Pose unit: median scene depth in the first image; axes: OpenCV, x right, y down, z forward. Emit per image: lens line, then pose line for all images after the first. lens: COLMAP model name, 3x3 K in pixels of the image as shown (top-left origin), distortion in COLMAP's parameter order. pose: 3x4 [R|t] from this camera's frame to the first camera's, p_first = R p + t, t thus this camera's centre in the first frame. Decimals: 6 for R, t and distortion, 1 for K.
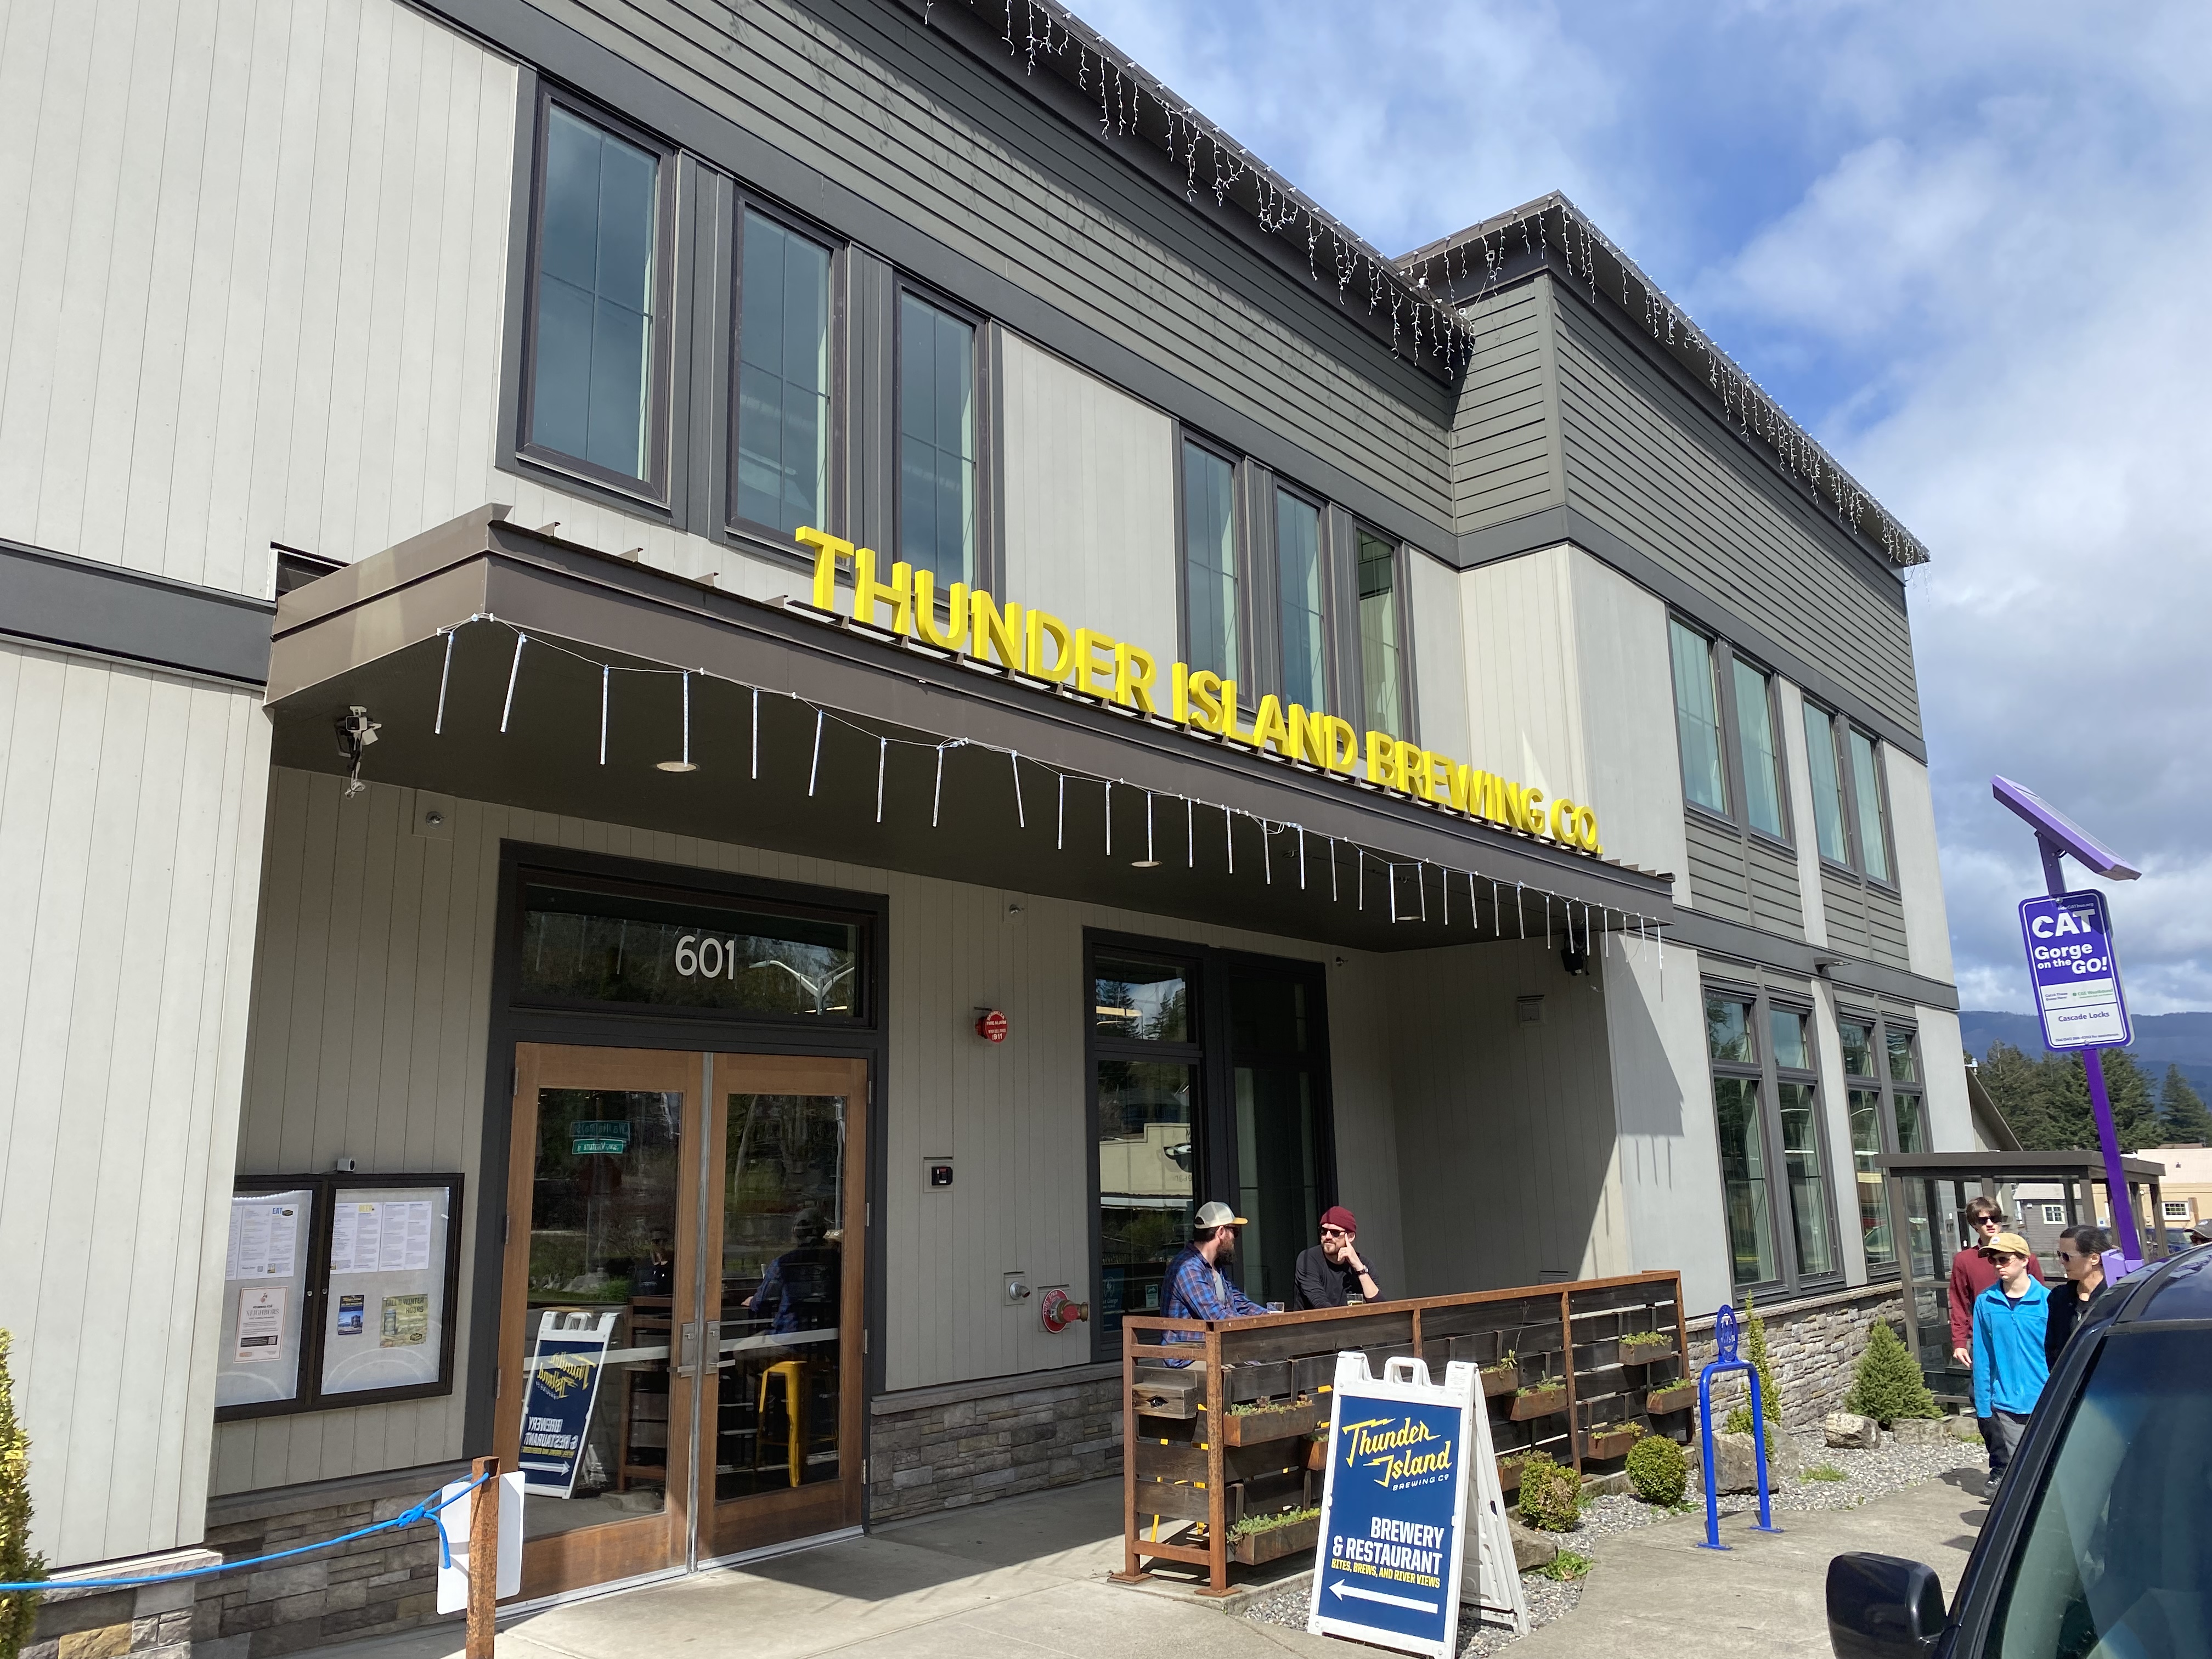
lens RADIAL K [[1678.7, 0, 1101.5], [0, 1678.7, 830.8], [0, 0, 1]] dist [0.103581, -0.001484]
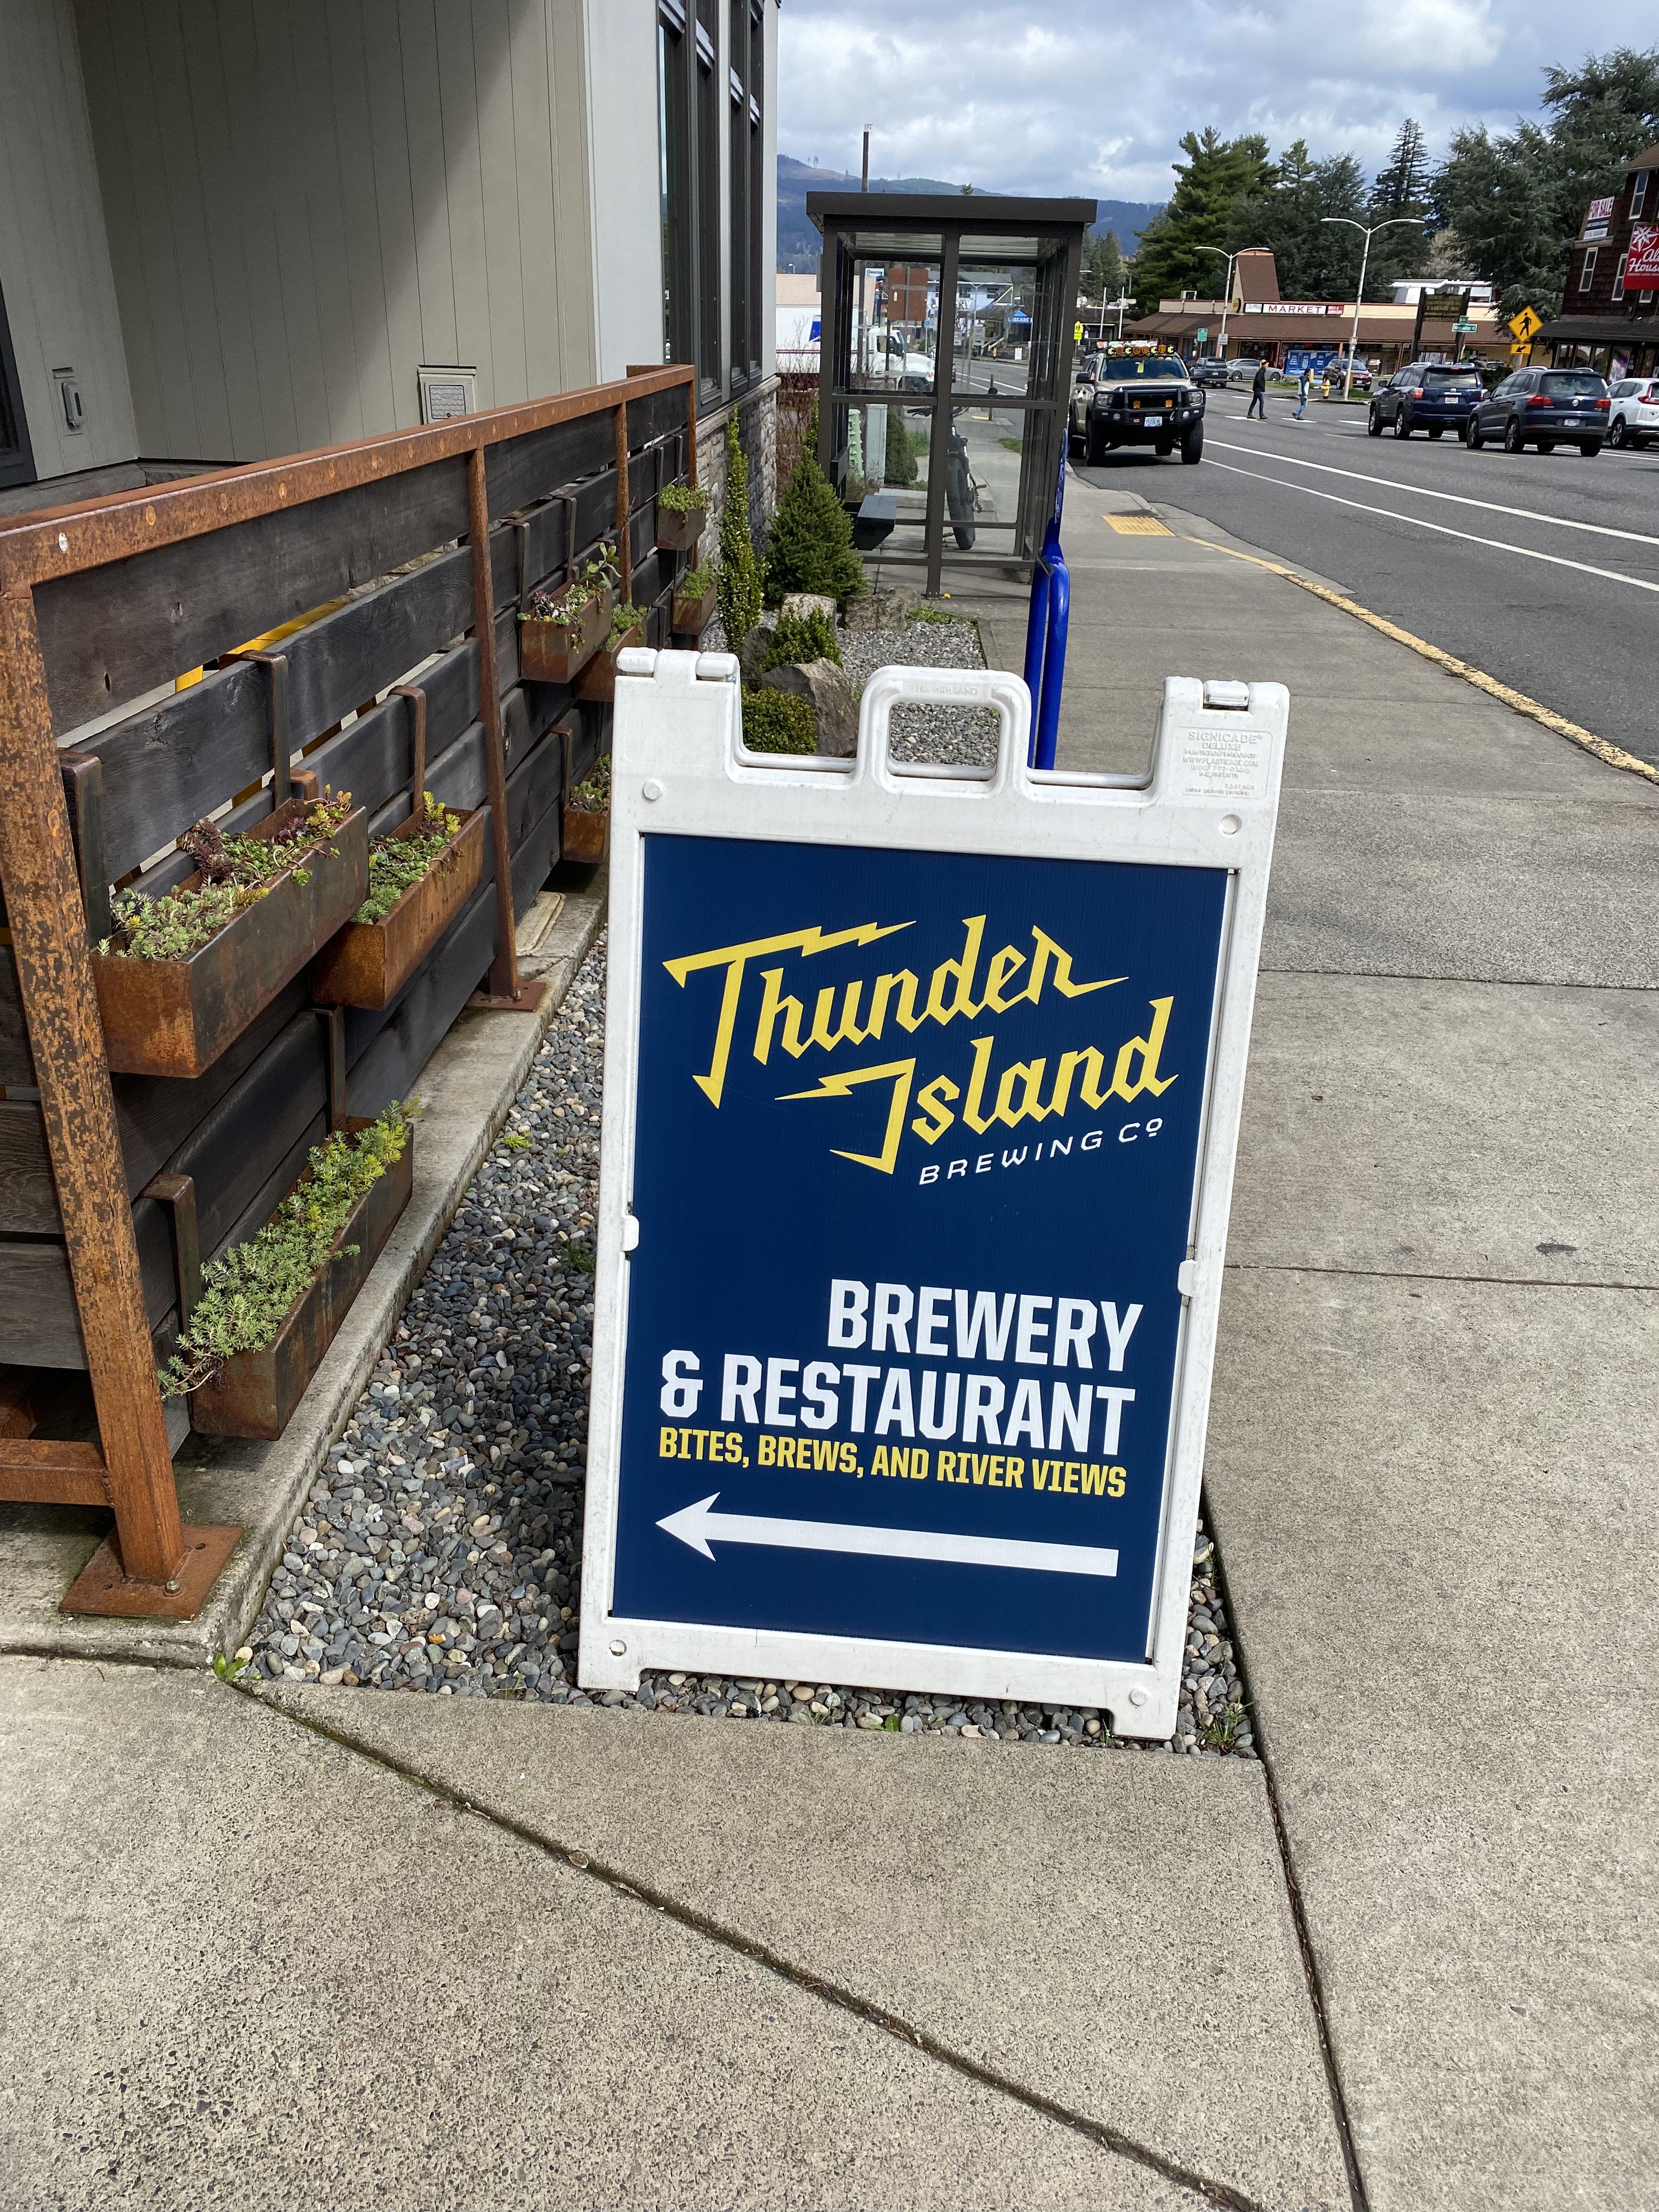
lens RADIAL K [[1678.7, 0, 829.3], [0, 1678.7, 1102.3], [0, 0, 1]] dist [0.103581, -0.001484]
pose [[0.793495, -0.215665, 0.569082, 0.018823], [-0.169101, 0.820145, 0.546595, 0.240193], [-0.584612, -0.529953, 0.614312, 0.860595]]
